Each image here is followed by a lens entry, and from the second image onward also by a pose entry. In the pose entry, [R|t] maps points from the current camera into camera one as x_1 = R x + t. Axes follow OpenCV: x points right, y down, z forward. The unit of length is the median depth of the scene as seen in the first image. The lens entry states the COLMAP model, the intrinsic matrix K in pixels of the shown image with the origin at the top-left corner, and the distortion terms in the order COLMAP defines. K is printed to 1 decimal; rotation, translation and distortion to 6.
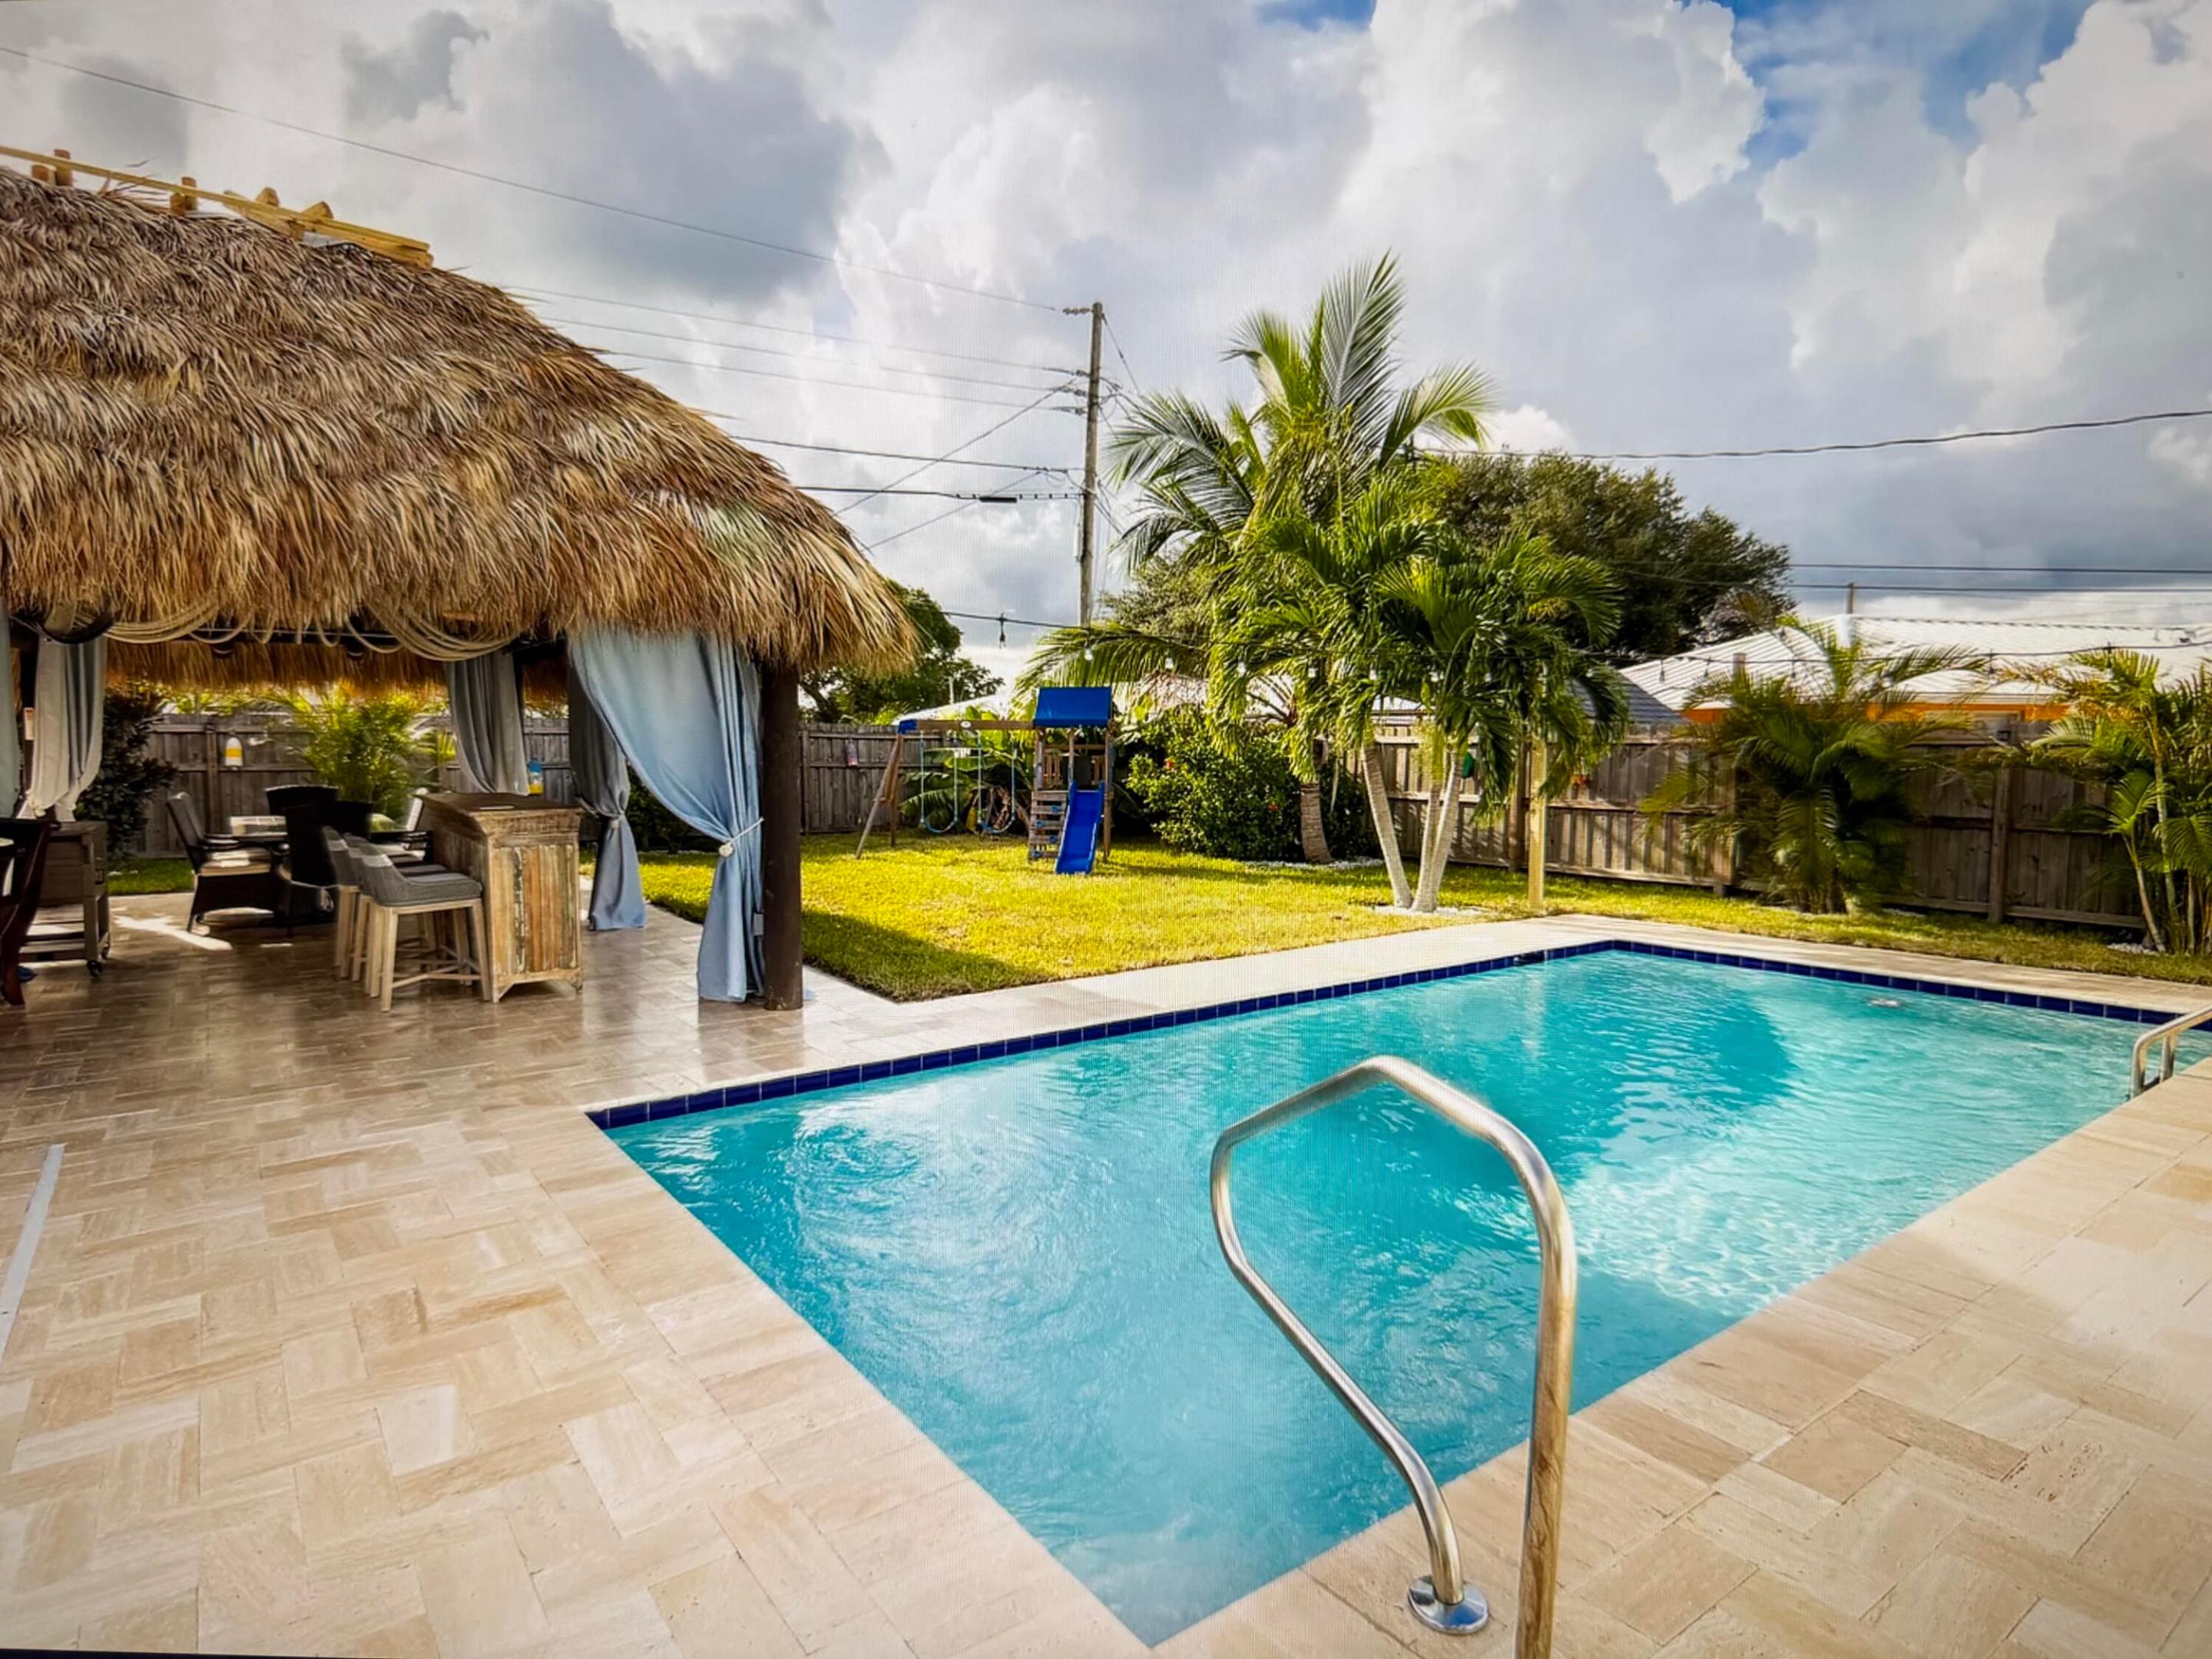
lens RADIAL K [[1230.1, 0, 1104.4], [0, 1230.1, 848.2], [0, 0, 1]] dist [0.038140, -0.027852]
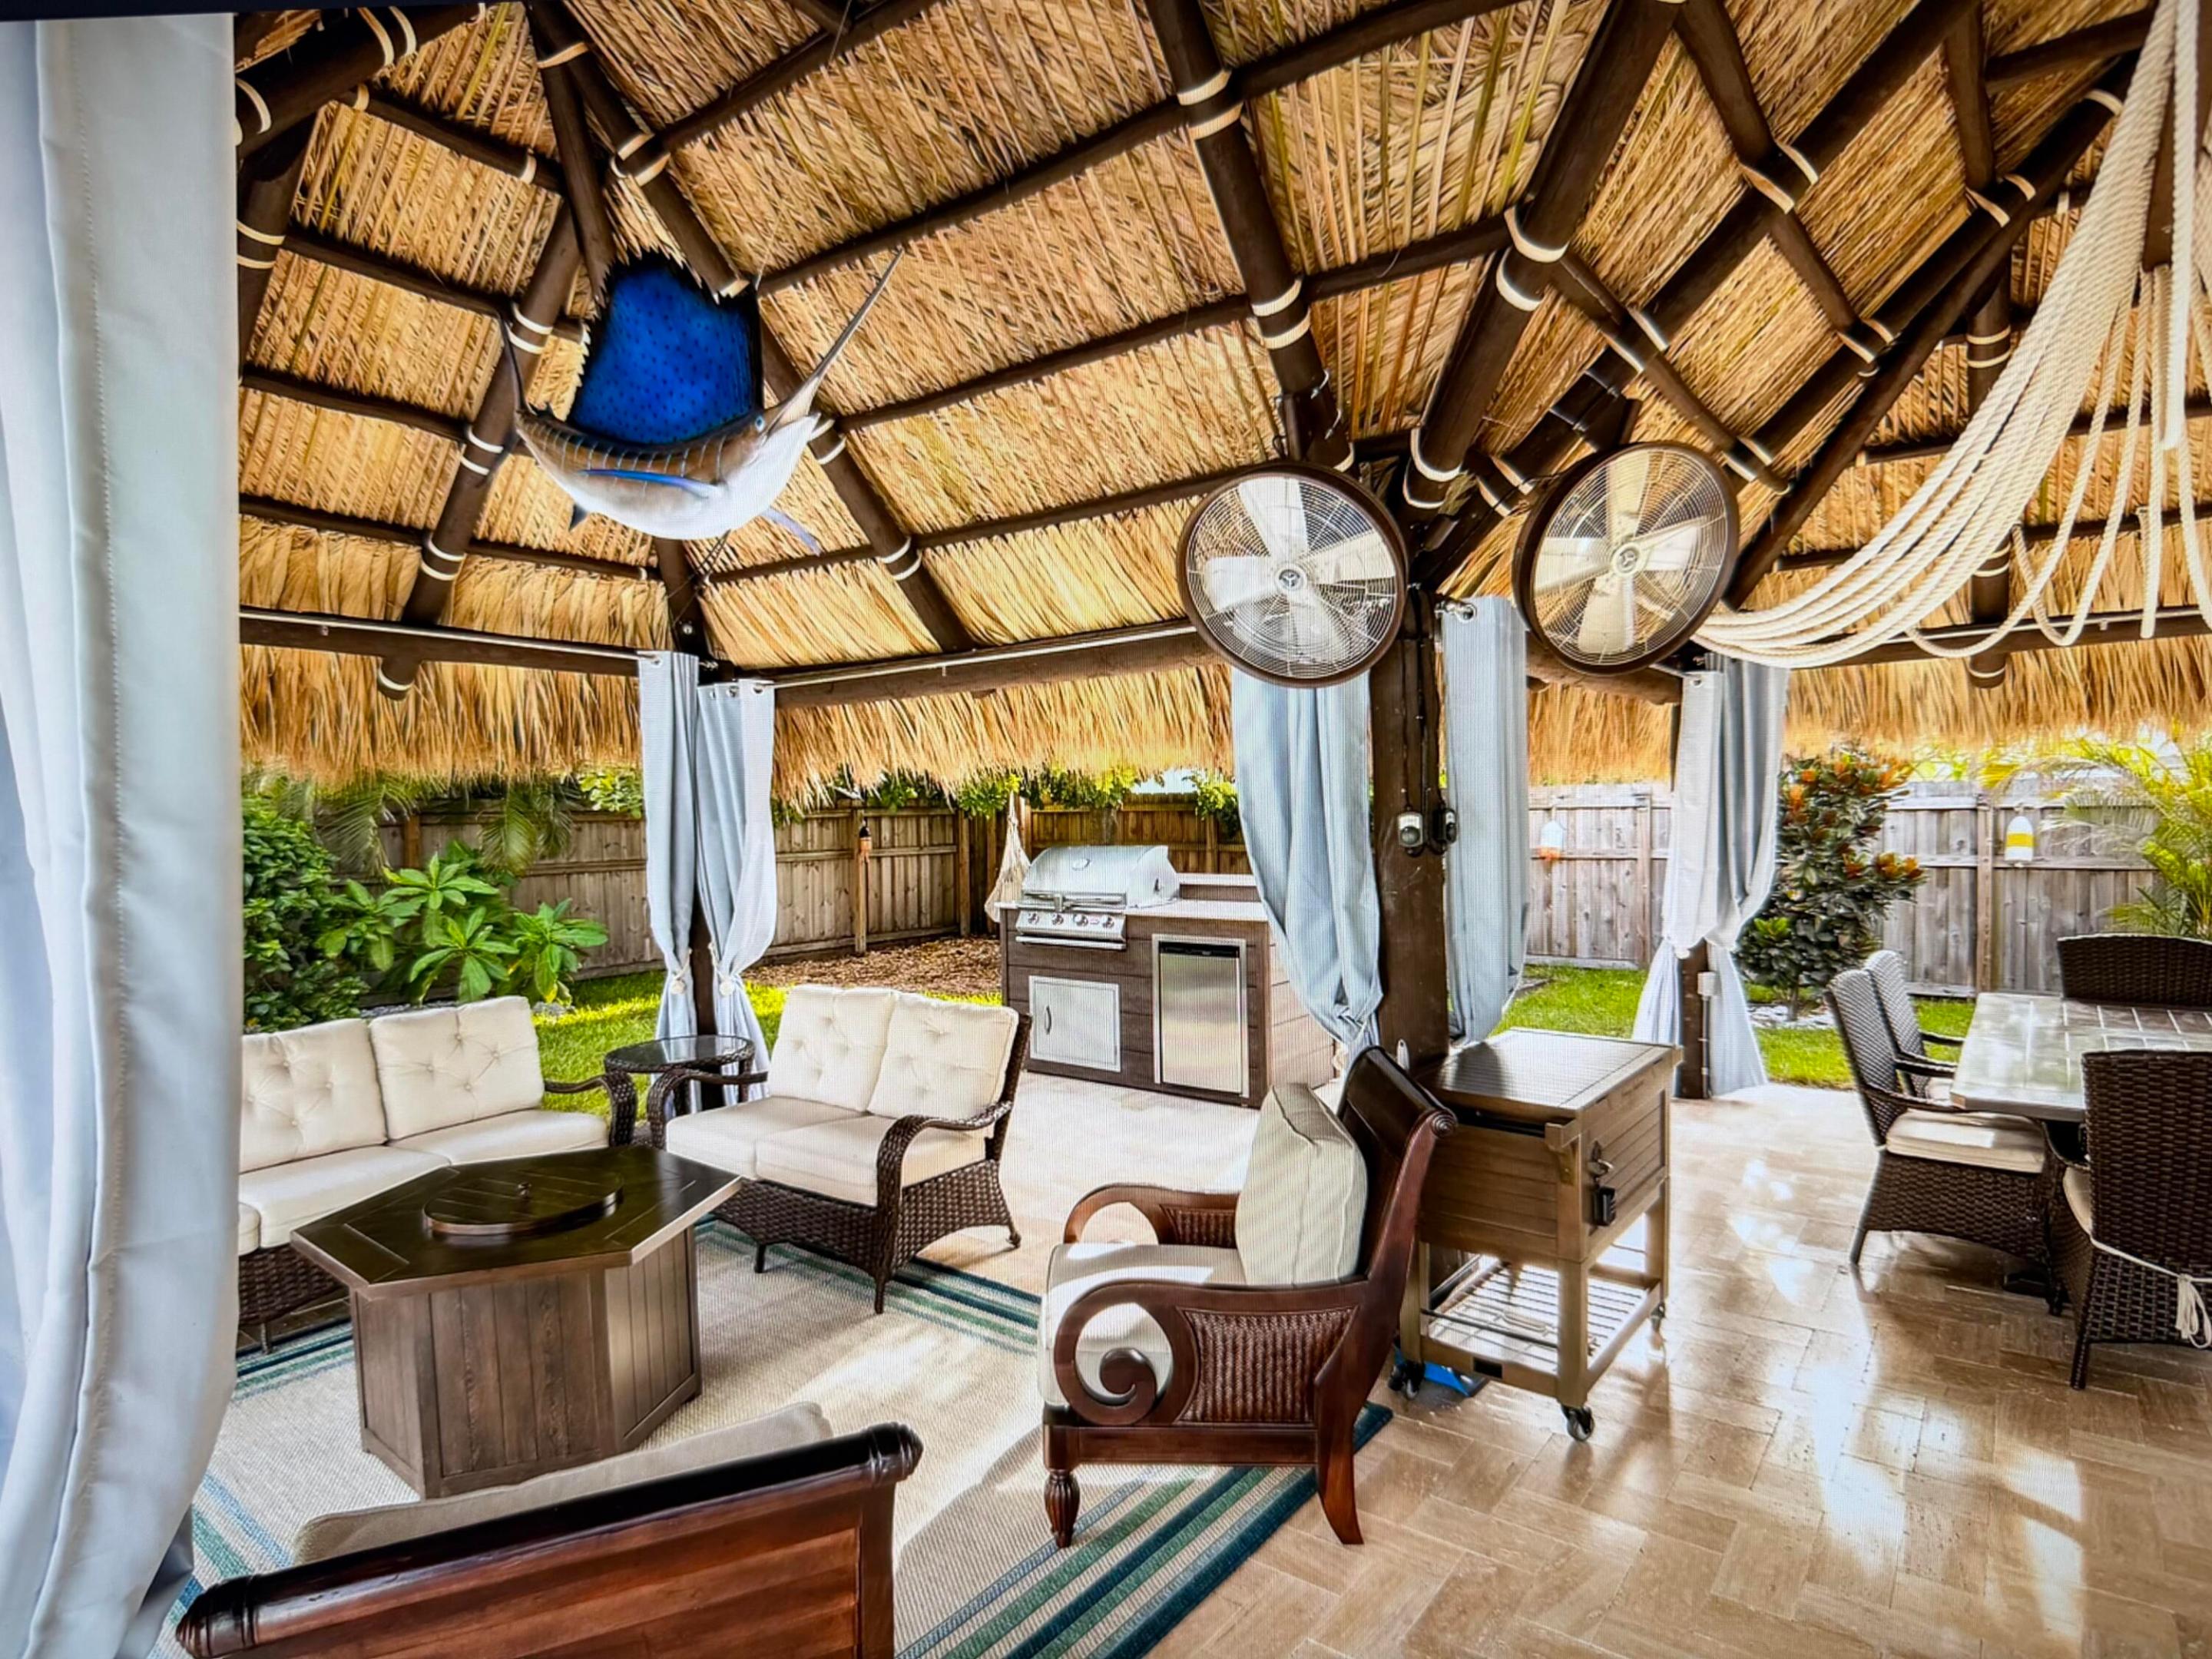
lens RADIAL K [[1230.1, 0, 1104.4], [0, 1230.1, 848.2], [0, 0, 1]] dist [0.038140, -0.027852]
pose [[0.301087, 0.030390, -0.953112, -0.265981], [-0.059698, 0.998132, 0.012967, -0.058625], [0.951726, 0.052995, 0.302338, 0.411009]]
